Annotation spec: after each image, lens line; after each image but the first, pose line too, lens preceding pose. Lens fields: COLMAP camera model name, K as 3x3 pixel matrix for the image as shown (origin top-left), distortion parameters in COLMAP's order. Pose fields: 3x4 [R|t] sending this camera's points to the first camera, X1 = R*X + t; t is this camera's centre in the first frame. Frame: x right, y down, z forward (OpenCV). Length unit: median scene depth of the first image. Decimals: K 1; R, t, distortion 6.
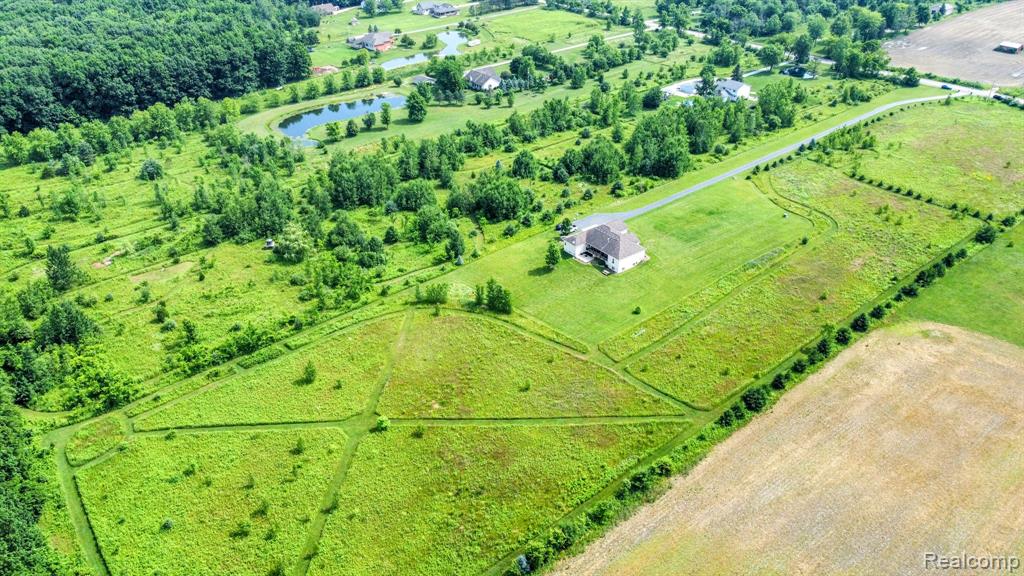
lens RADIAL K [[777.8, 0, 512.0], [0, 777.8, 288.0], [0, 0, 1]] dist [0.004225, 0.016712]
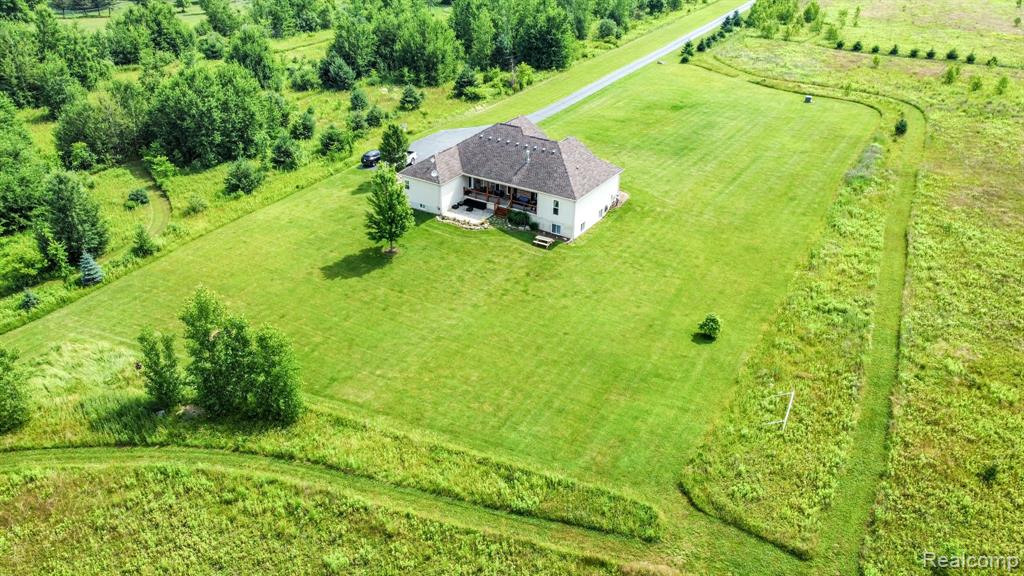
lens RADIAL K [[777.8, 0, 512.0], [0, 777.8, 288.0], [0, 0, 1]] dist [0.004225, 0.016712]
pose [[0.935114, -0.148214, 0.321861, -0.009078], [0.160155, 0.987033, -0.010783, 0.002420], [-0.316089, 0.061631, 0.946726, 0.574328]]
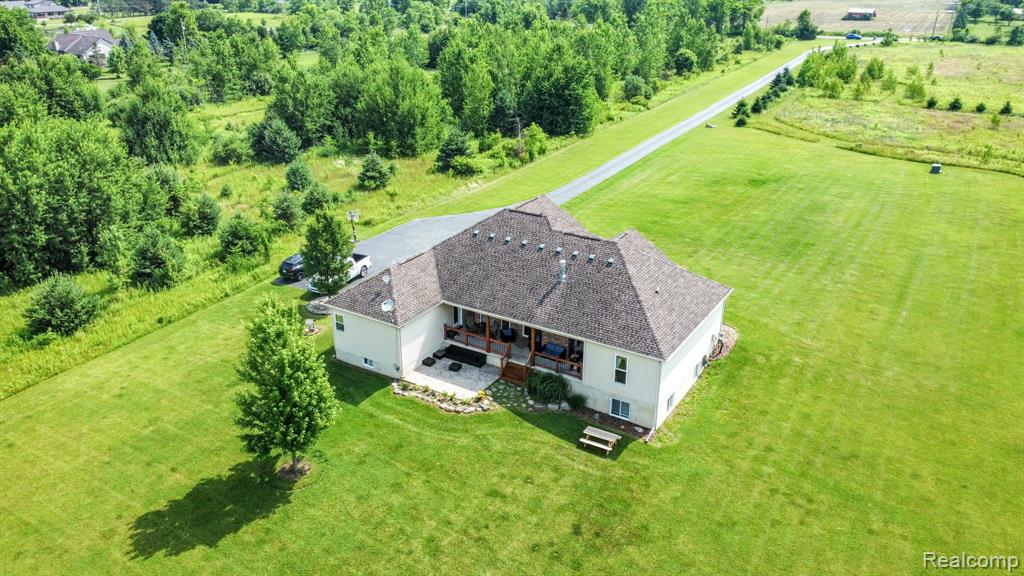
lens RADIAL K [[777.8, 0, 512.0], [0, 777.8, 288.0], [0, 0, 1]] dist [0.004225, 0.016712]
pose [[0.932110, -0.125596, 0.339701, 0.038703], [0.171529, 0.979171, -0.108638, -0.032810], [-0.318981, 0.159531, 0.934238, 0.715339]]
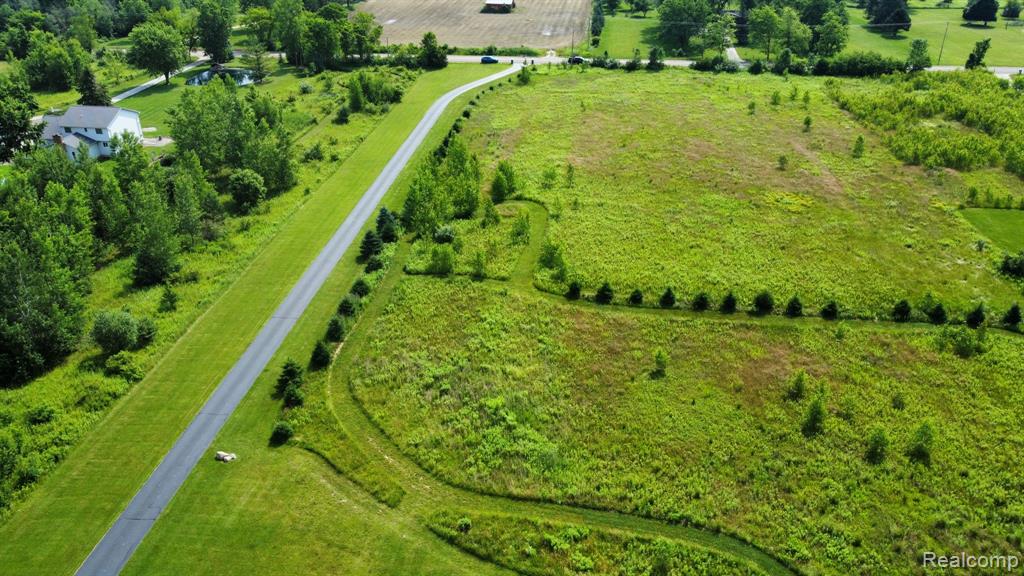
lens RADIAL K [[778.4, 0, 512.0], [0, 778.4, 288.0], [0, 0, 1]] dist [-0.000014, 0.009785]
pose [[0.721258, -0.307812, 0.620514, 0.237550], [0.345581, 0.936287, 0.062767, -0.187963], [-0.600300, 0.169167, 0.781679, 0.822736]]
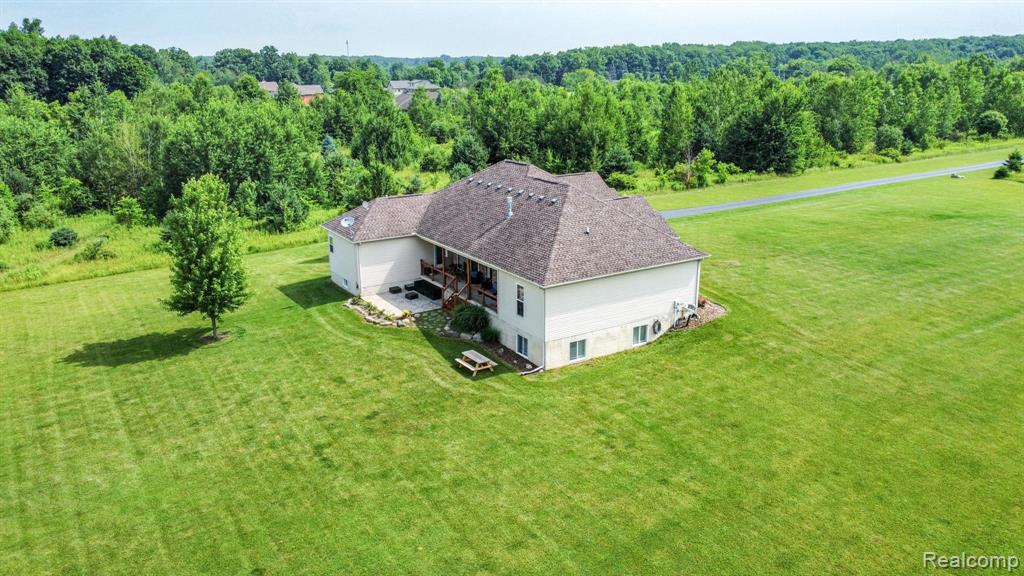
lens RADIAL K [[777.8, 0, 512.0], [0, 777.8, 288.0], [0, 0, 1]] dist [0.004225, 0.016712]
pose [[0.996683, 0.031505, -0.075043, 0.121915], [-0.049308, 0.967301, -0.248793, 0.005976], [0.064751, 0.251668, 0.965645, 0.712129]]
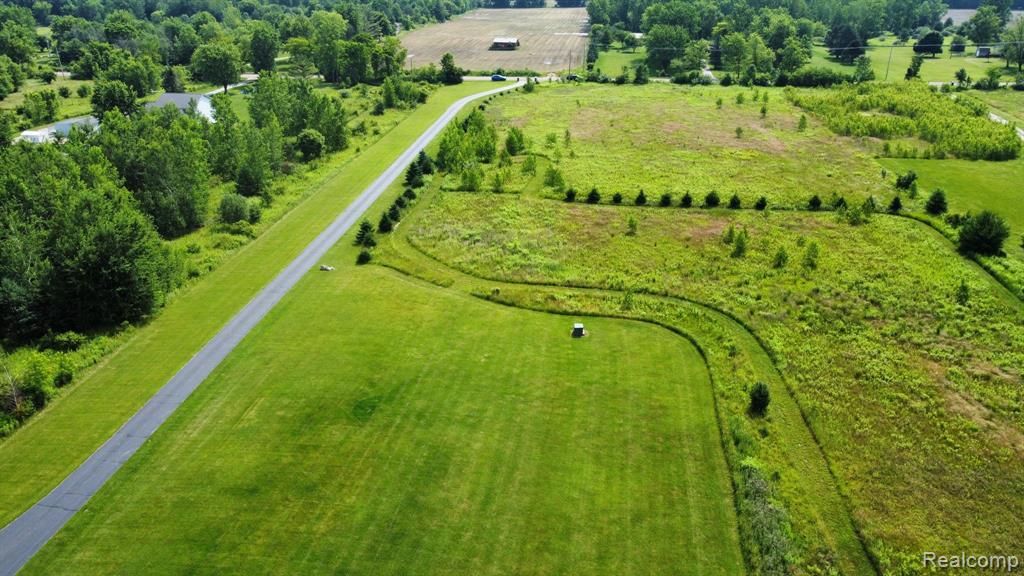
lens RADIAL K [[777.8, 0, 512.0], [0, 777.8, 288.0], [0, 0, 1]] dist [0.004225, 0.016712]
pose [[0.721754, -0.255569, 0.643239, 0.137947], [0.345880, 0.938153, -0.015355, -0.109645], [-0.599532, 0.233566, 0.765512, 0.758873]]
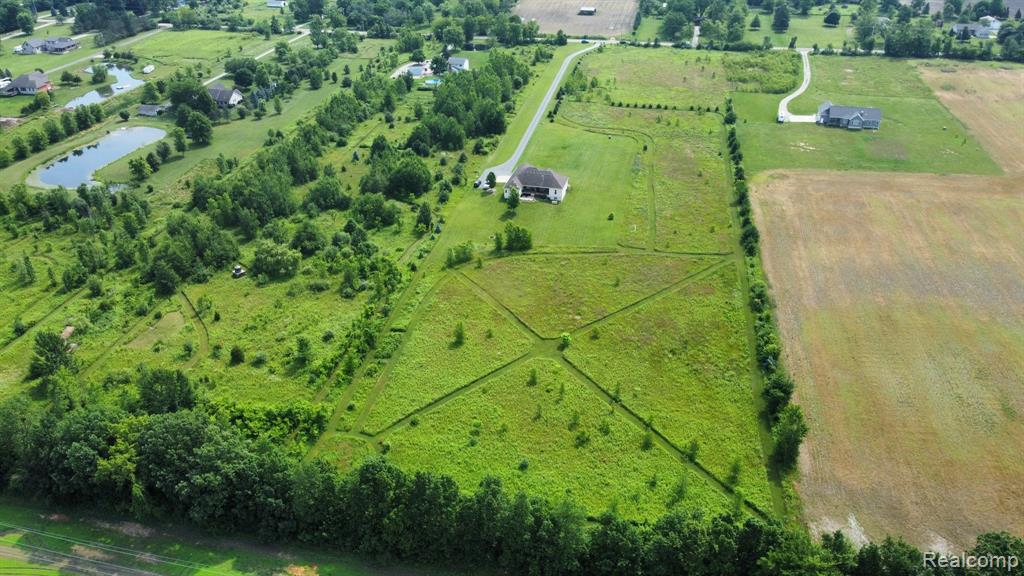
lens RADIAL K [[778.4, 0, 512.0], [0, 778.4, 288.0], [0, 0, 1]] dist [-0.000014, 0.009785]
pose [[0.777846, -0.301503, 0.551409, -0.532638], [0.315658, 0.946134, 0.072050, -0.002096], [-0.543430, 0.118013, 0.831118, 0.058982]]
